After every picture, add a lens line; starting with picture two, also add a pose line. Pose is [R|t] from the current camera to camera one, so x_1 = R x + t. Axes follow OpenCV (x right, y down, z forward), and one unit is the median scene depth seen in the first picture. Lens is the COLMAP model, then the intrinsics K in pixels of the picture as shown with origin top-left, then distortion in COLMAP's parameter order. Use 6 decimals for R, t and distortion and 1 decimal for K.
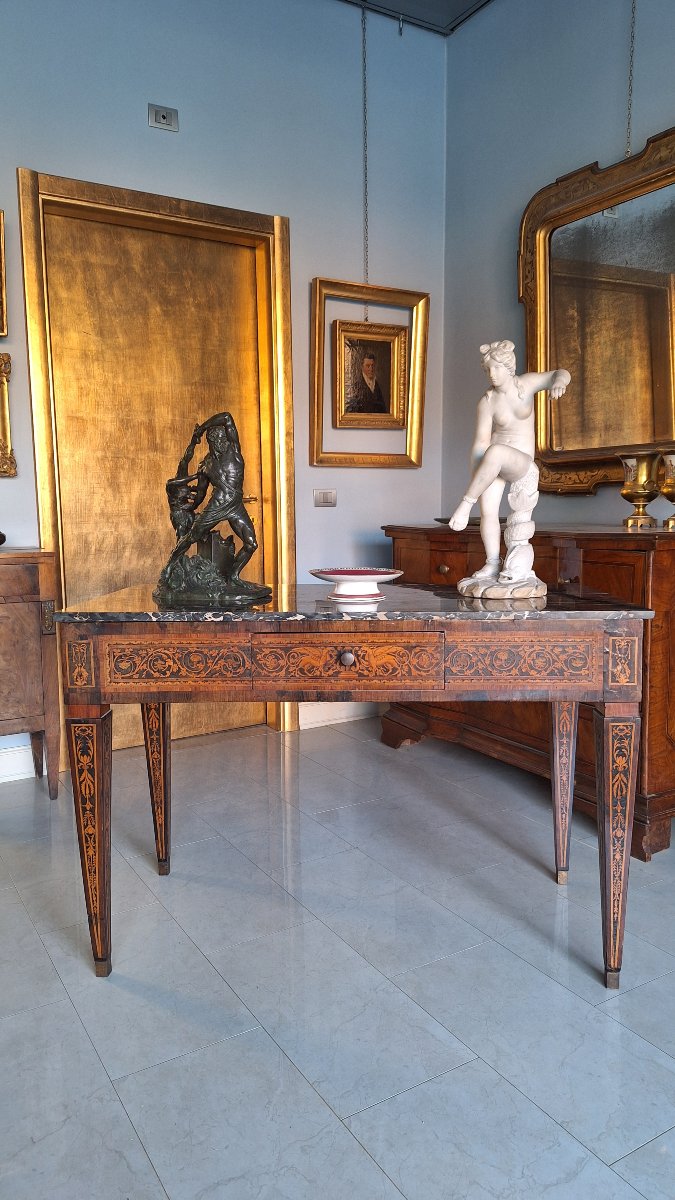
lens RADIAL K [[811.9, 0, 338.9], [0, 811.9, 591.1], [0, 0, 1]] dist [0.110827, -0.126337]
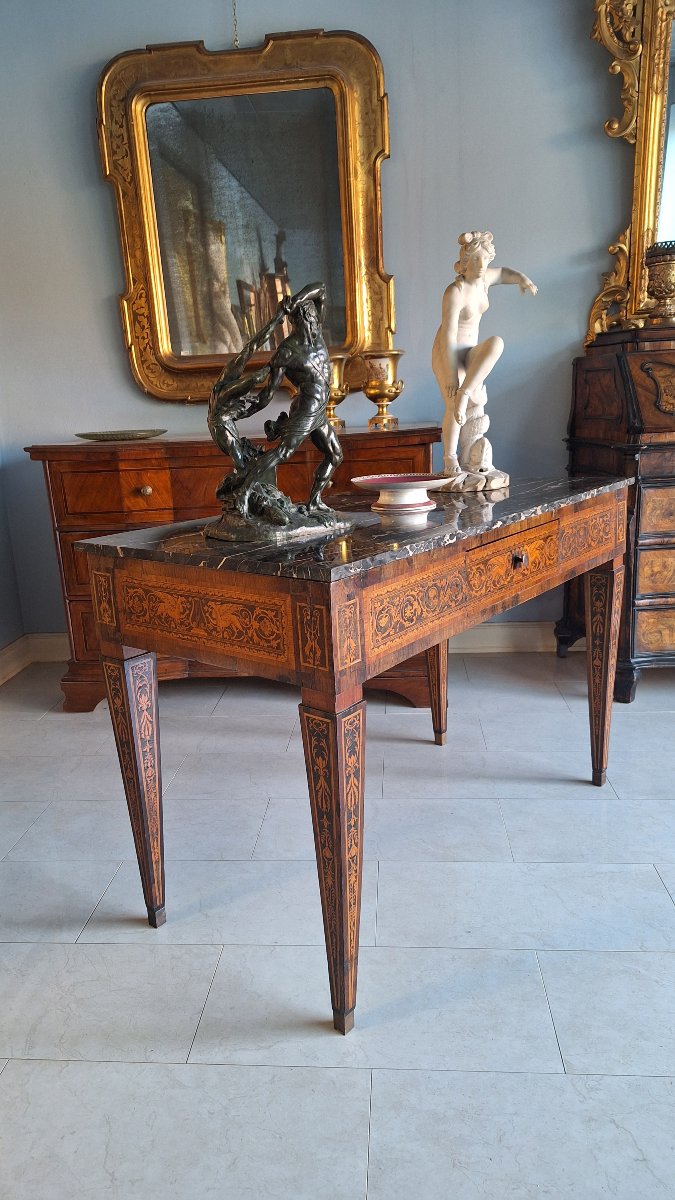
lens RADIAL K [[811.9, 0, 338.9], [0, 811.9, 591.1], [0, 0, 1]] dist [0.110827, -0.126337]
pose [[0.604910, -0.205293, 0.769376, -0.854914], [0.133413, 0.978667, 0.156244, -0.059596], [-0.785038, 0.008131, 0.619394, 0.564504]]
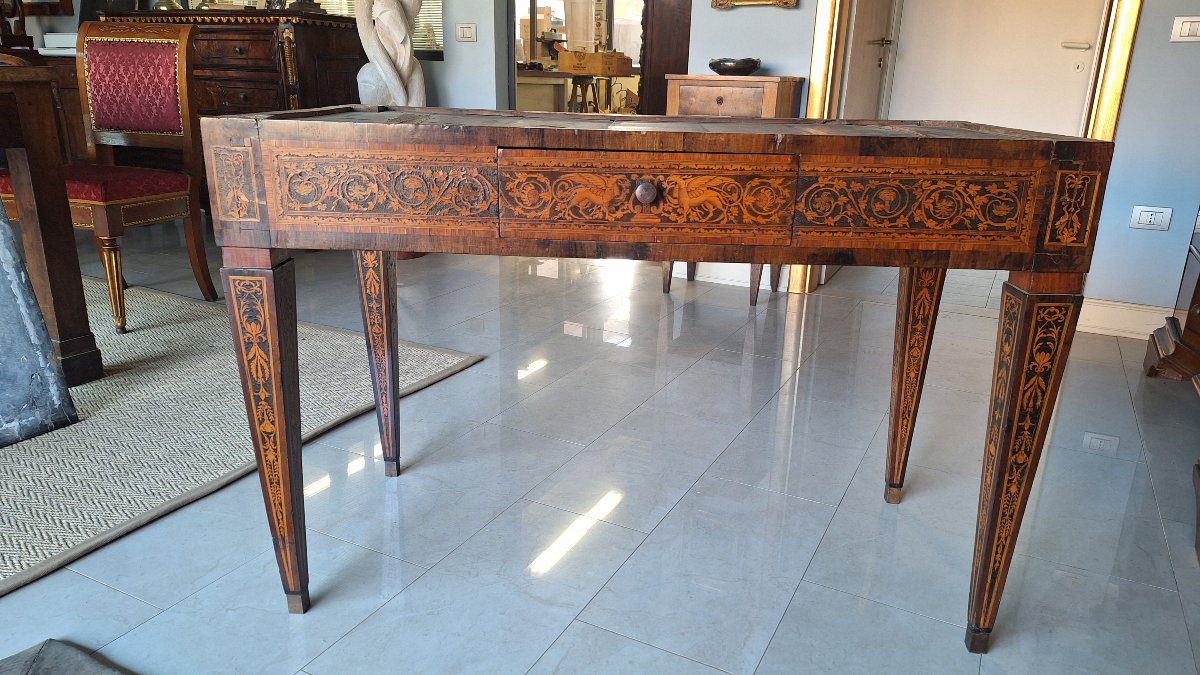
lens RADIAL K [[811.9, 0, 600.0], [0, 811.9, 337.5], [0, 0, 1]] dist [0.110827, -0.126337]
pose [[0.999355, 0.035843, 0.002145, -0.023204], [-0.035586, 0.980704, 0.192233, 0.071473], [0.004787, -0.192185, 0.981347, 0.334550]]
